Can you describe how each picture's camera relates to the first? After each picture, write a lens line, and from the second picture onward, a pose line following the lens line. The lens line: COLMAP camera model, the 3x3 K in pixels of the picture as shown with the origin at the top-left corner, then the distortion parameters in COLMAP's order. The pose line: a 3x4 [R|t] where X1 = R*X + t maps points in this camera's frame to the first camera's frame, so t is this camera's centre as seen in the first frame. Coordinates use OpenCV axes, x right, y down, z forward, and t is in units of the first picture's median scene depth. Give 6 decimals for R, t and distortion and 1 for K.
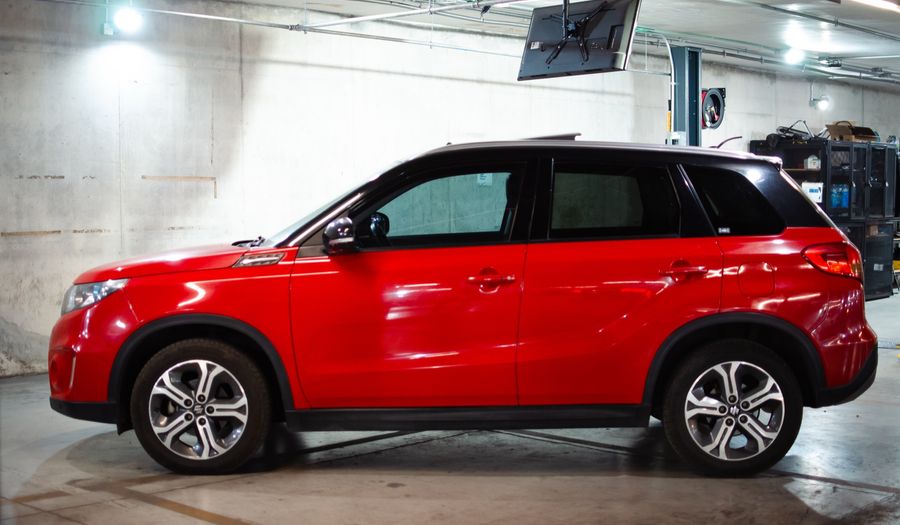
lens RADIAL K [[1319.2, 0, 450.0], [0, 1319.2, 262.5], [0, 0, 1]] dist [-0.144806, -0.017504]
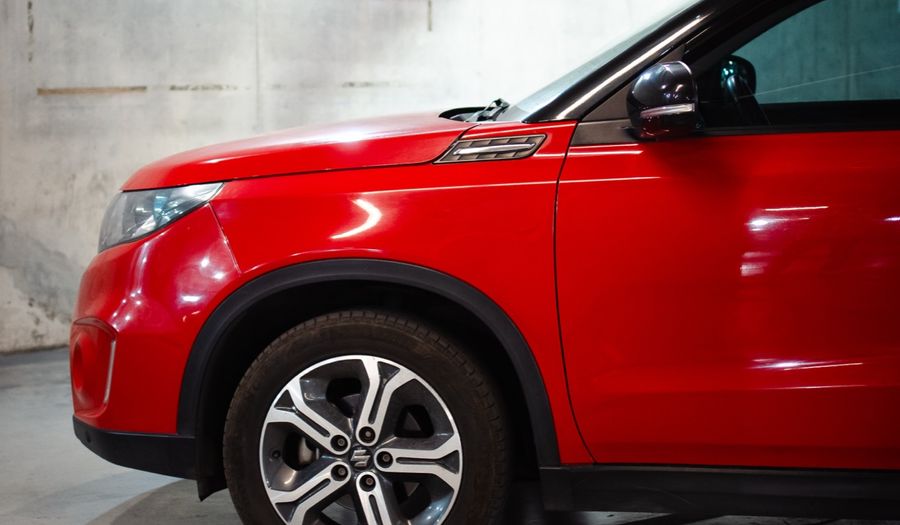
lens RADIAL K [[1963.7, 0, 450.0], [0, 1963.7, 262.5], [0, 0, 1]] dist [-0.121978, -0.260011]
pose [[0.983636, 0.026560, -0.178197, -0.032005], [-0.015824, 0.997988, 0.061401, -0.004012], [0.179469, -0.057577, 0.982077, 0.292110]]
